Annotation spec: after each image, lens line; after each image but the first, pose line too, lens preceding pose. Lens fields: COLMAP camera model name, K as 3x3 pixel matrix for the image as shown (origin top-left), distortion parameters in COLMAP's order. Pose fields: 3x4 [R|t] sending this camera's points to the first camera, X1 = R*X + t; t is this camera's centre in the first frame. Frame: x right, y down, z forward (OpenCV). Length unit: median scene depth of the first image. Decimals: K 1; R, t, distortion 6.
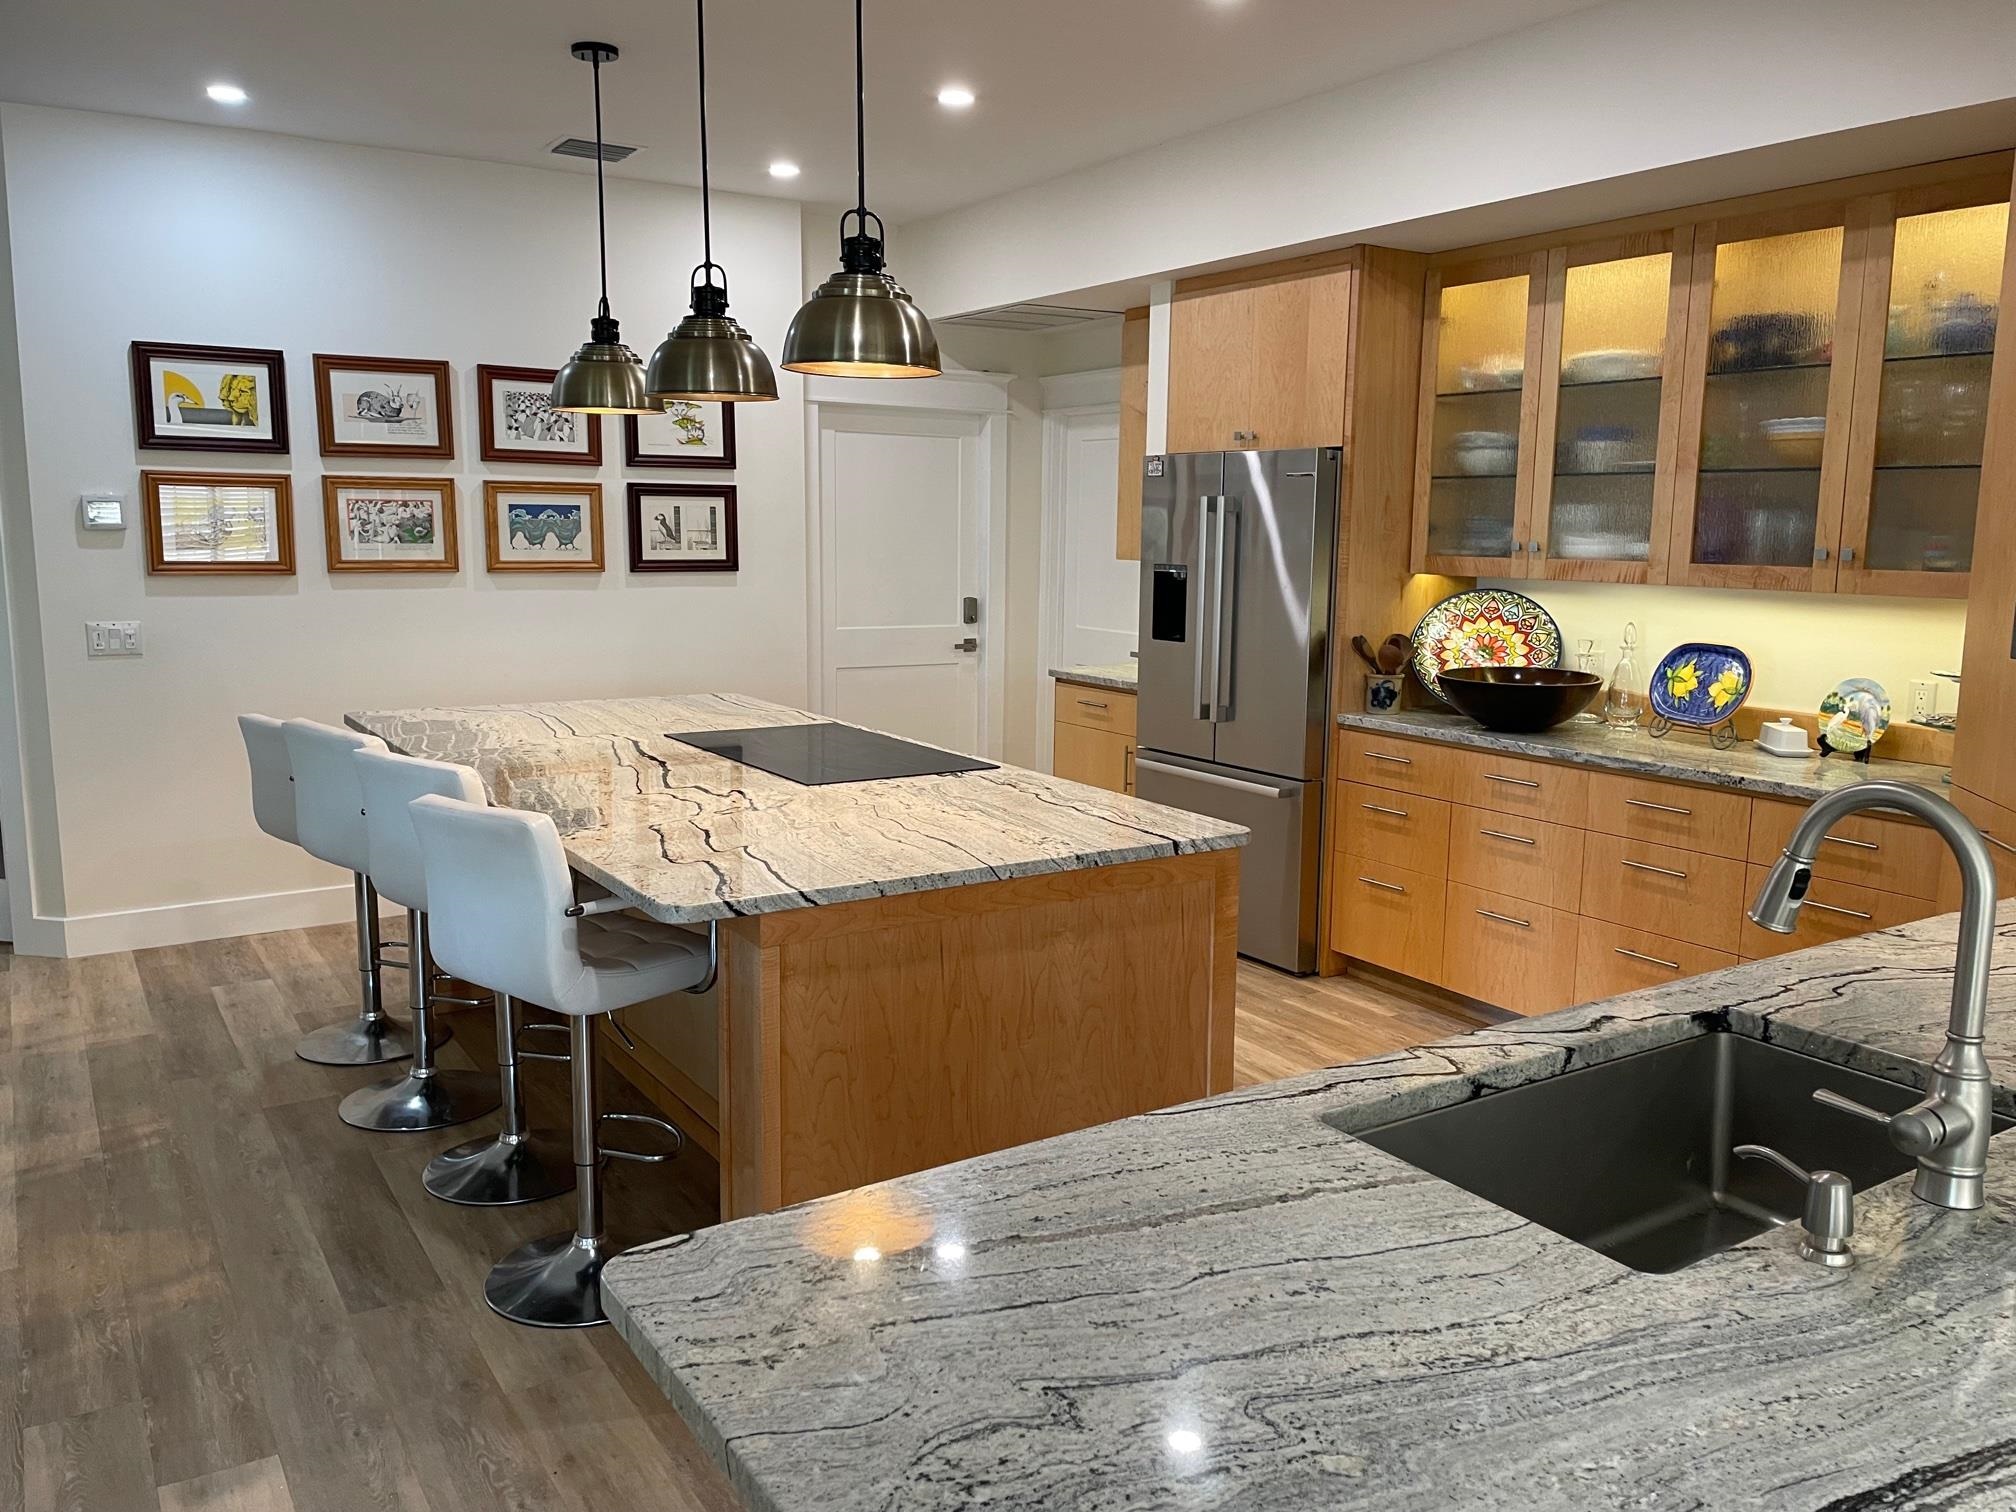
lens RADIAL K [[1512.9, 0, 1028.5], [0, 1512.9, 754.7], [0, 0, 1]] dist [0.088438, -0.113510]
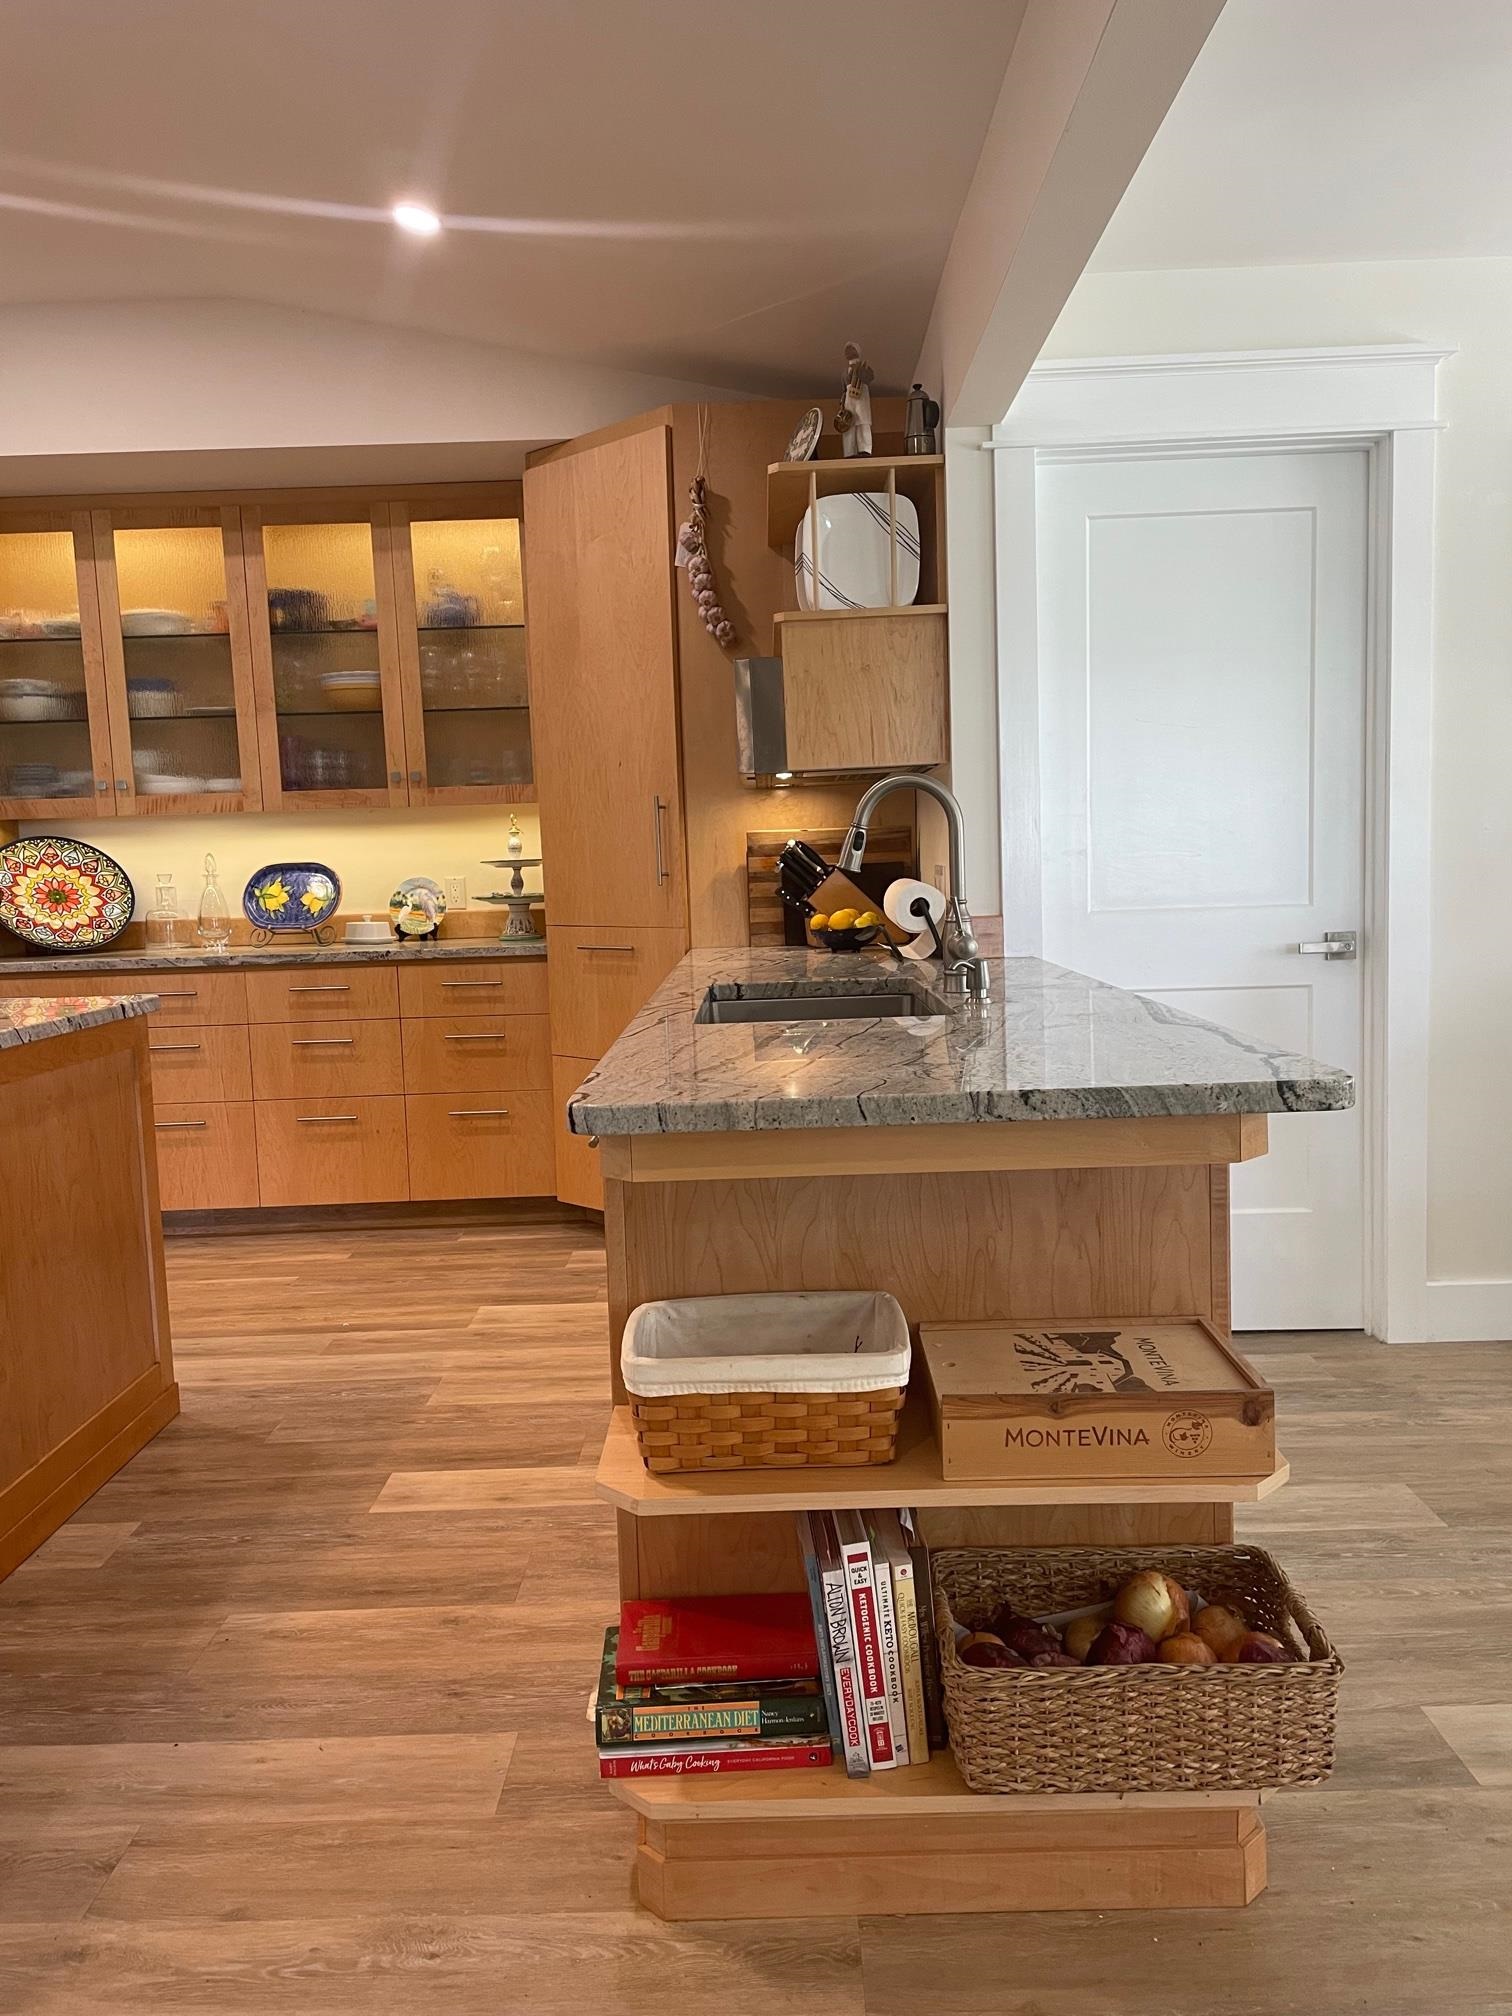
lens RADIAL K [[1512.9, 0, 761.8], [0, 1512.9, 1000.9], [0, 0, 1]] dist [0.088438, -0.113510]
pose [[0.548649, -0.110033, 0.828780, -0.351264], [0.170045, 0.985267, 0.018240, 0.074199], [-0.818577, 0.130923, 0.559277, 0.056313]]
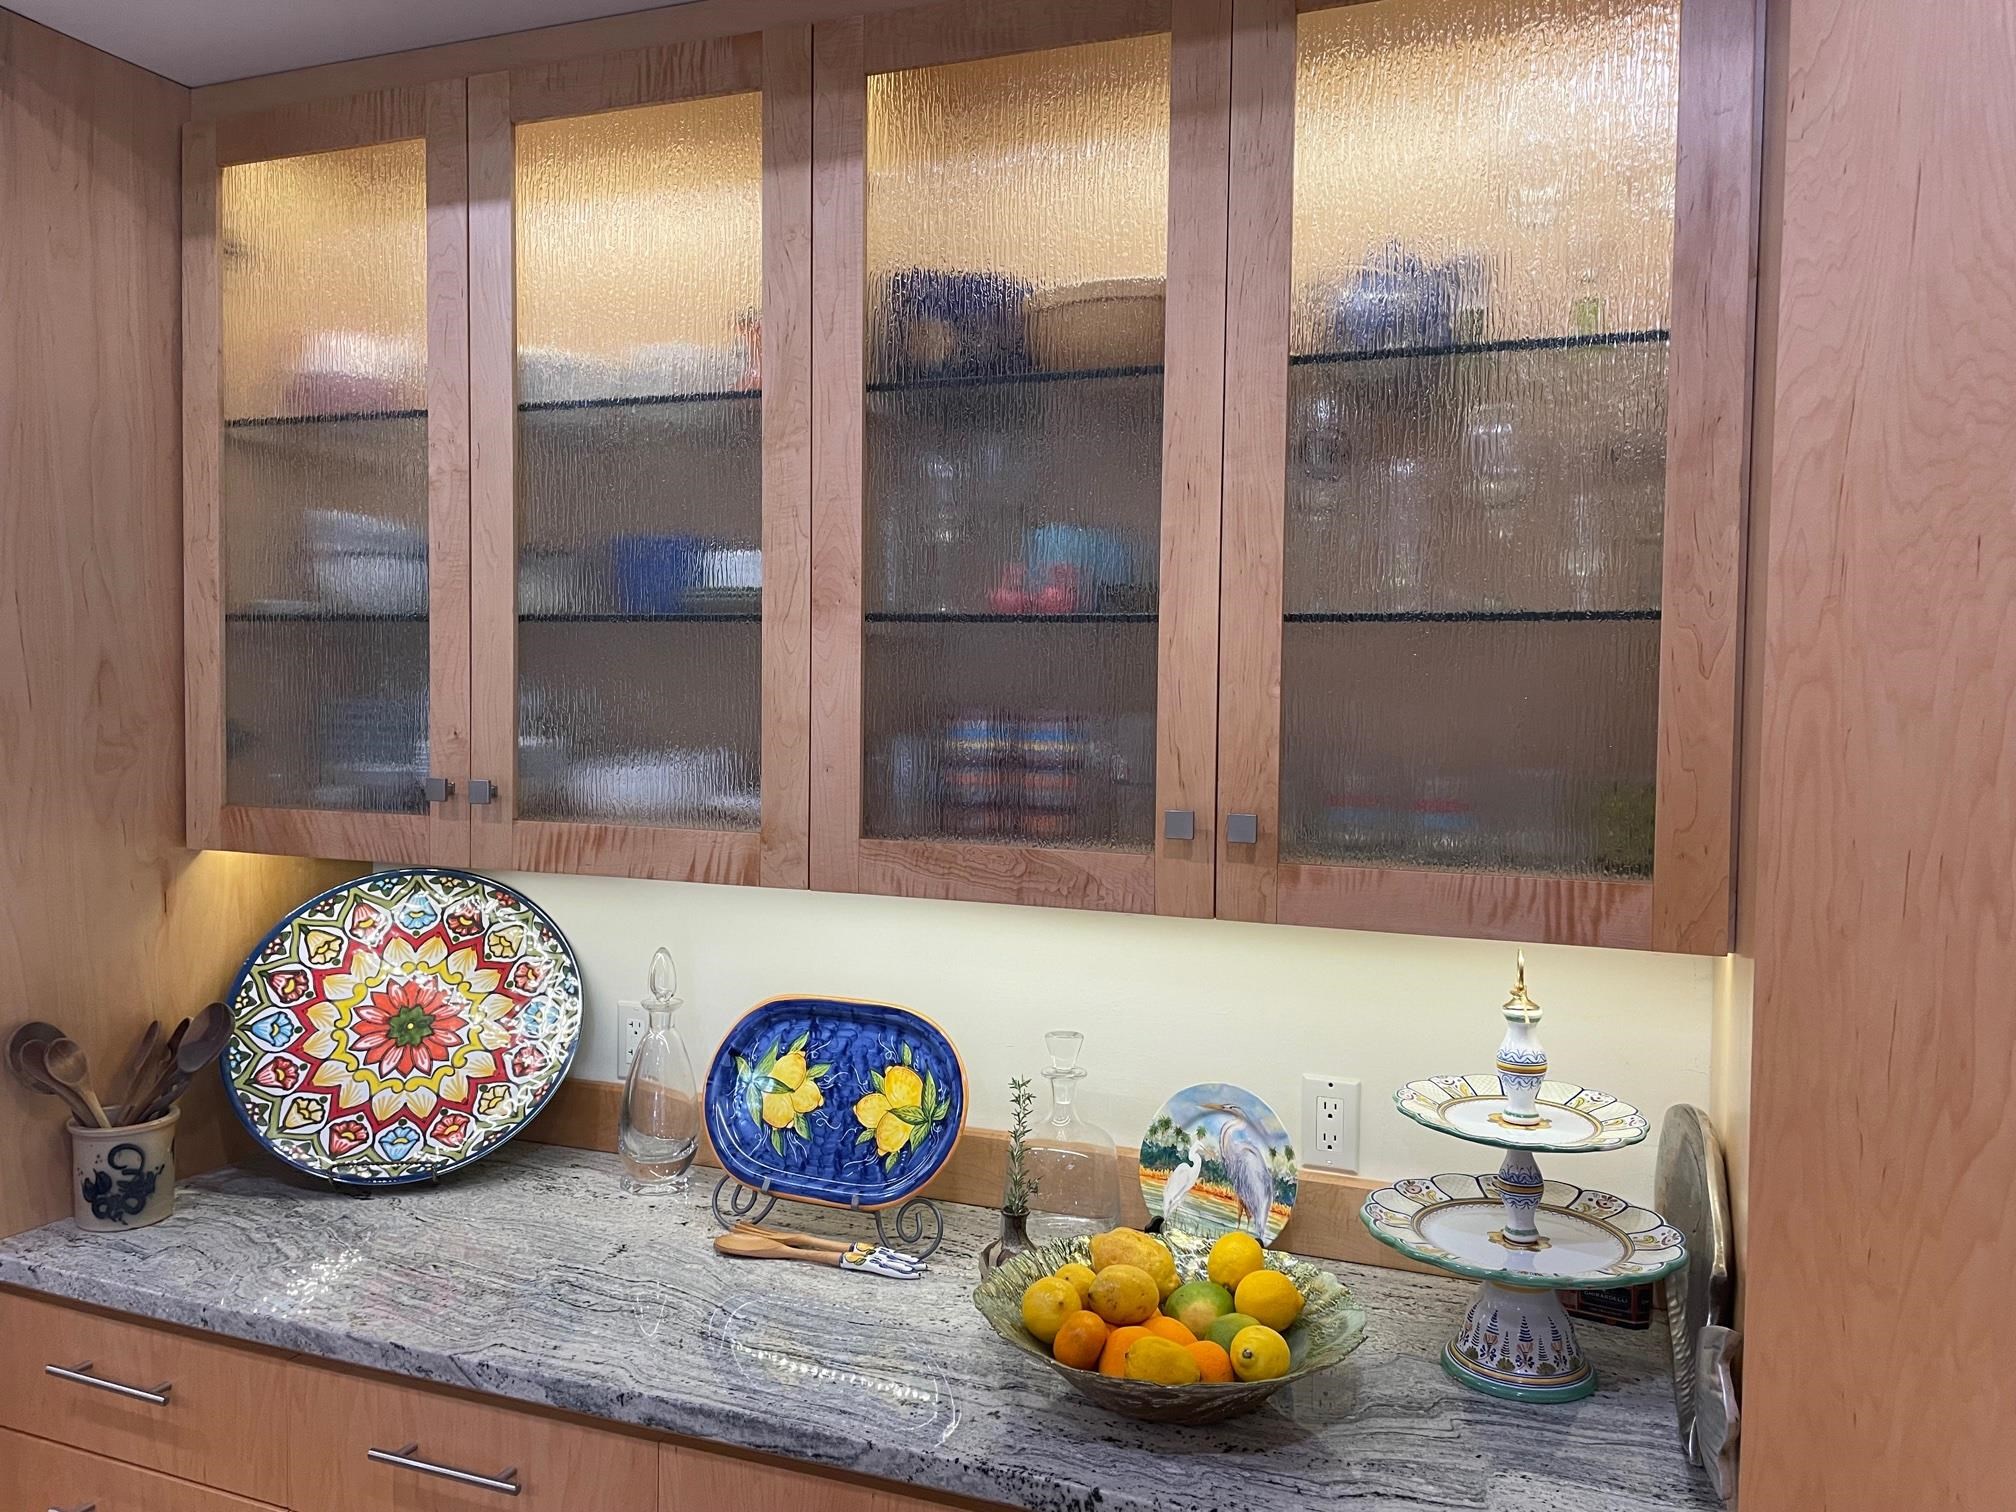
lens RADIAL K [[1512.9, 0, 991.8], [0, 1512.9, 754.1], [0, 0, 1]] dist [0.088438, -0.113510]
pose [[0.814373, -0.018430, 0.580050, 0.219912], [0.082368, 0.993048, -0.084090, -0.107362], [-0.574467, 0.116258, 0.810229, 0.631897]]
